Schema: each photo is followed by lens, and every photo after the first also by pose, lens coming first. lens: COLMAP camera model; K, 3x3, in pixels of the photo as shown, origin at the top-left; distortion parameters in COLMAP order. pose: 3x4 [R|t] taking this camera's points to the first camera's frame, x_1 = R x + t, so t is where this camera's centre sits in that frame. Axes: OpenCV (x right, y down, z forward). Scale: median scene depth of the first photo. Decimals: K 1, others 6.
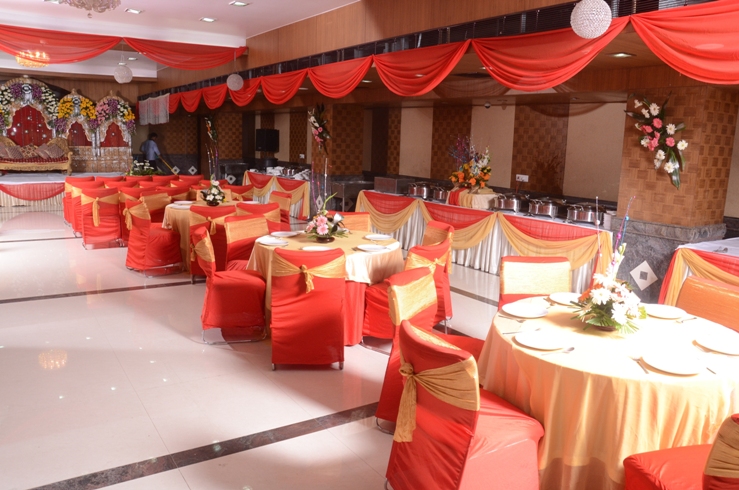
lens RADIAL K [[606.8, 0, 389.2], [0, 606.8, 245.3], [0, 0, 1]] dist [-0.145732, 0.126266]
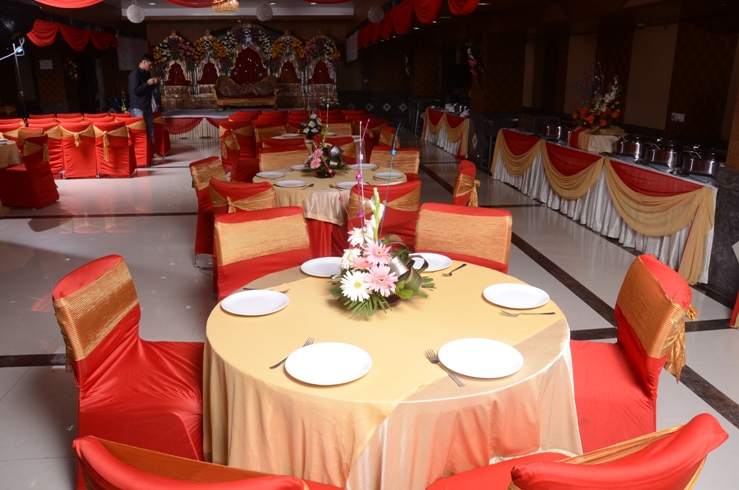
lens RADIAL K [[606.8, 0, 370.2], [0, 606.8, 243.8], [0, 0, 1]] dist [-0.145732, 0.126266]
pose [[0.884078, 0.102168, -0.456035, 0.190578], [-0.058794, 0.992373, 0.108348, -0.004415], [0.463626, -0.068976, 0.883342, 0.092332]]
